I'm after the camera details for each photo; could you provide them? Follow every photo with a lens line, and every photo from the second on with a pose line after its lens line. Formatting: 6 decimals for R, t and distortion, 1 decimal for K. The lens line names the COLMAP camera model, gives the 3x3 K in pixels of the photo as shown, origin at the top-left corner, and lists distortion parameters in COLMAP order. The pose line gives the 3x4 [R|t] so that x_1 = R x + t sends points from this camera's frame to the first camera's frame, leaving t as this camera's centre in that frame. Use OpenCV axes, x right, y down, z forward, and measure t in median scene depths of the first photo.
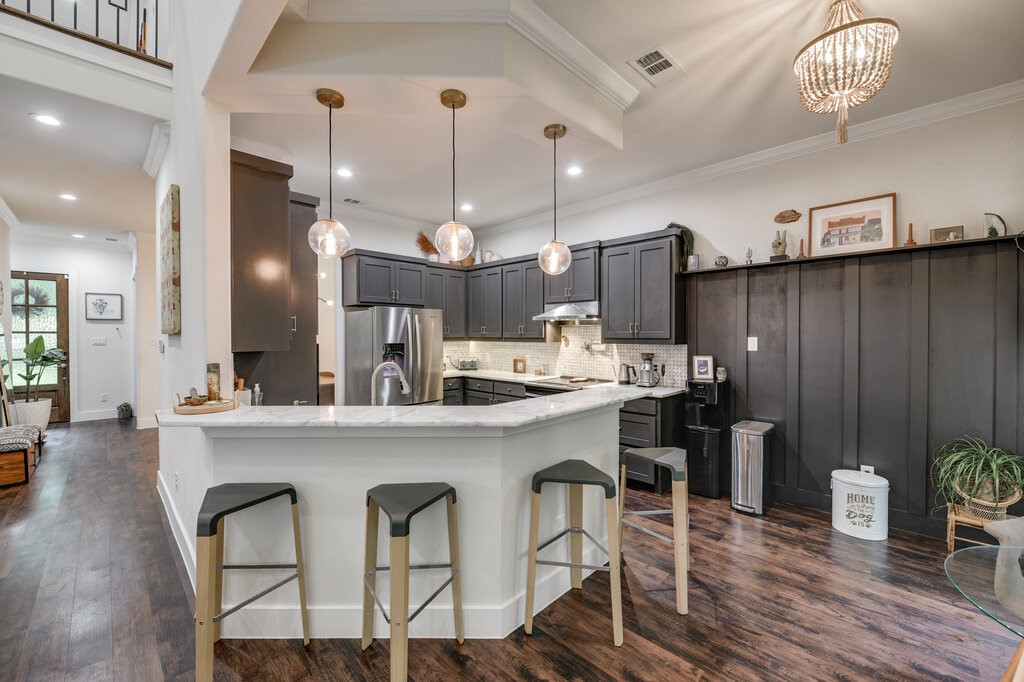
lens RADIAL K [[410.4, 0, 506.7], [0, 410.4, 339.2], [0, 0, 1]] dist [0.001063, -0.000096]
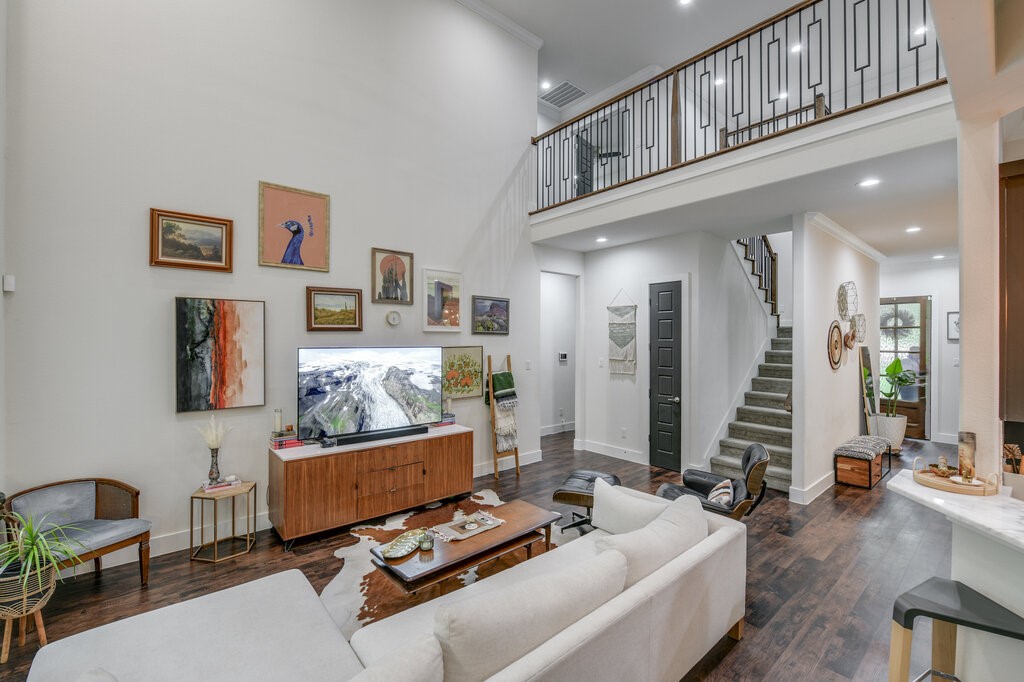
lens RADIAL K [[427.1, 0, 505.9], [0, 427.1, 336.6], [0, 0, 1]] dist [0.002260, 0.000045]
pose [[-0.073936, -0.007464, -0.997235, 0.304268], [-0.016162, 0.999850, -0.006285, -0.151332], [0.997132, 0.015652, -0.074046, 0.150877]]
